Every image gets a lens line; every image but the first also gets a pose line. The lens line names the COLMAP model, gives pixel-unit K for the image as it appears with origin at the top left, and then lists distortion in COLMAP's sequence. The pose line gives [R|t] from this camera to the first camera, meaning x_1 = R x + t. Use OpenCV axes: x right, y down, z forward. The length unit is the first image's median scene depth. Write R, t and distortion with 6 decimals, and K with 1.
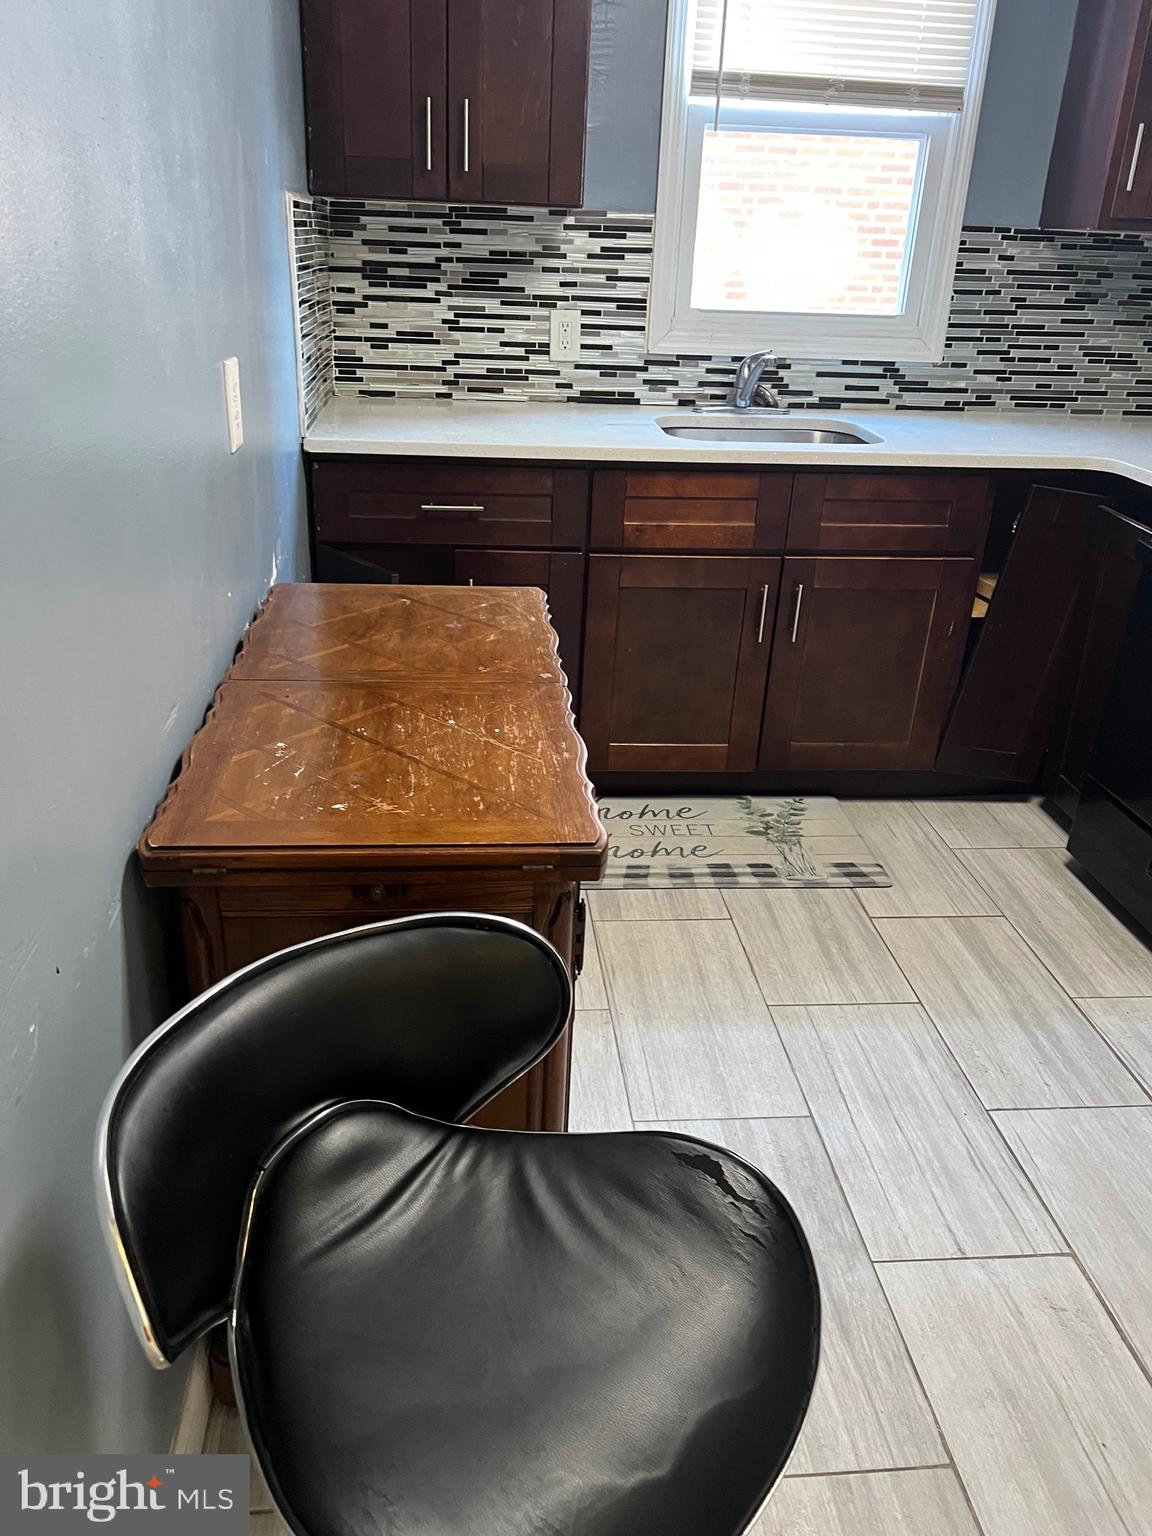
lens RADIAL K [[1191.0, 0, 573.7], [0, 1191.0, 771.0], [0, 0, 1]] dist [0.037485, -0.014786]
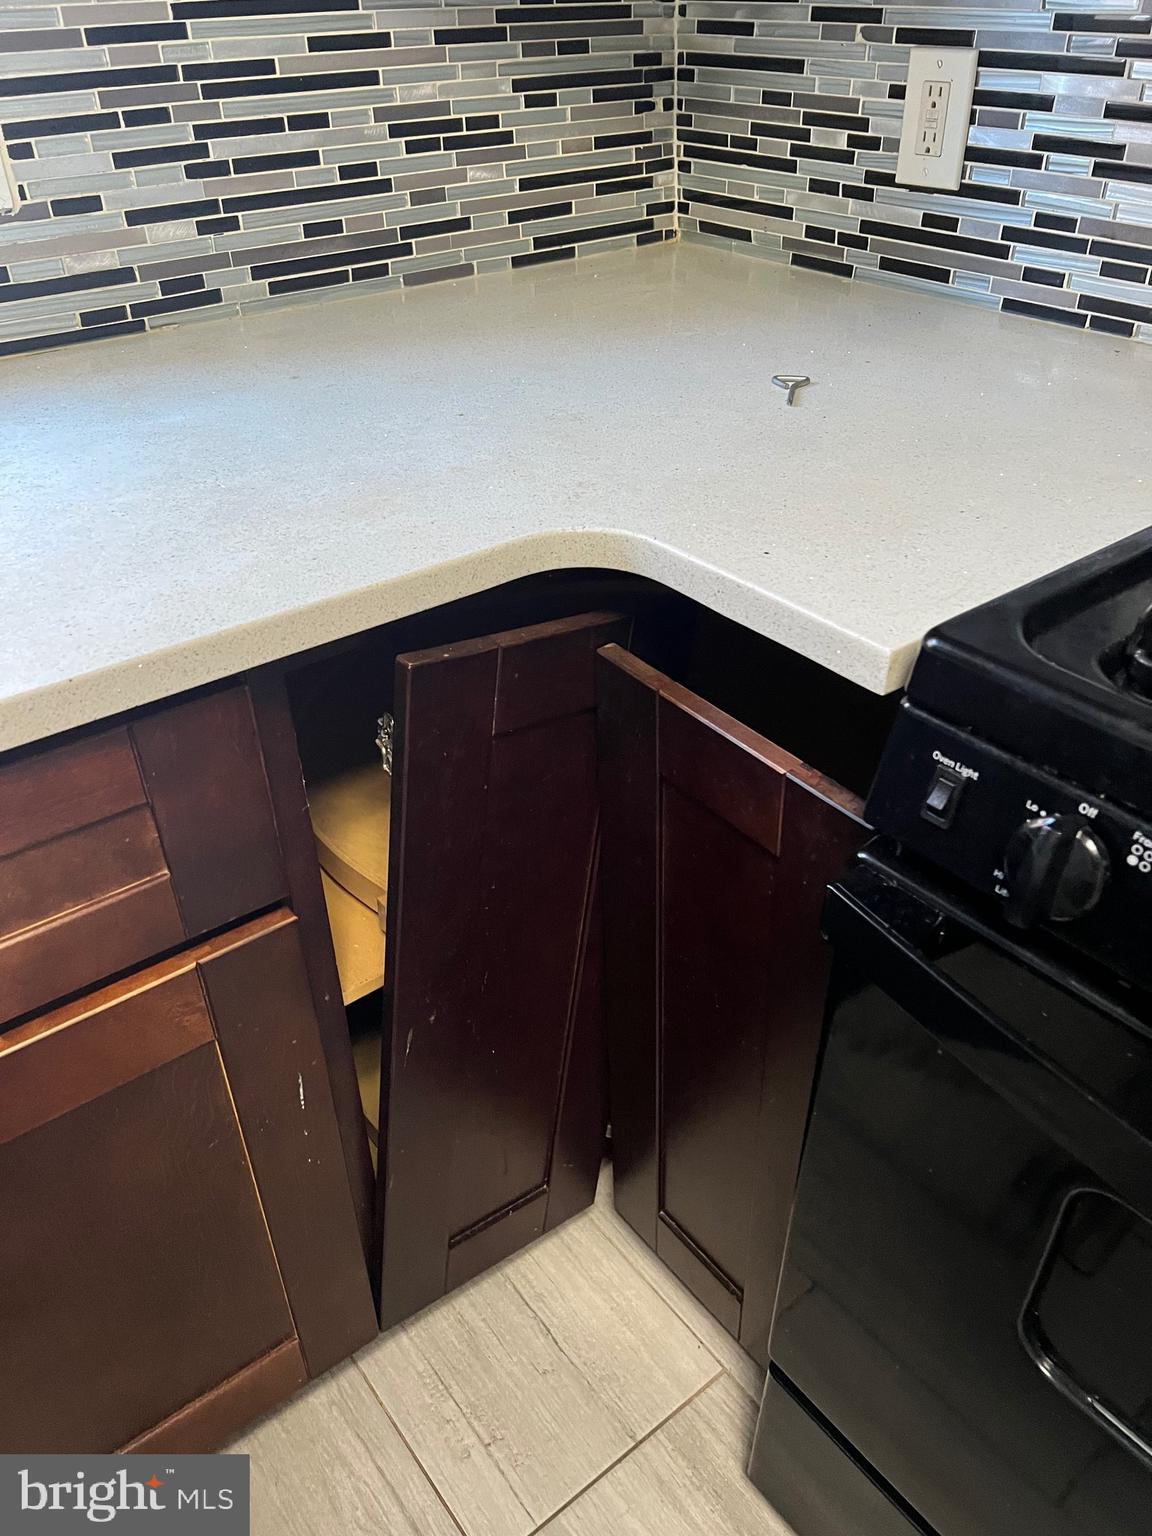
lens RADIAL K [[1191.0, 0, 581.5], [0, 1191.0, 767.0], [0, 0, 1]] dist [0.037485, -0.014786]
pose [[0.847944, -0.341252, 0.405633, 0.244839], [0.266066, 0.935839, 0.231115, -0.224997], [-0.458475, -0.088047, 0.884335, 0.601644]]
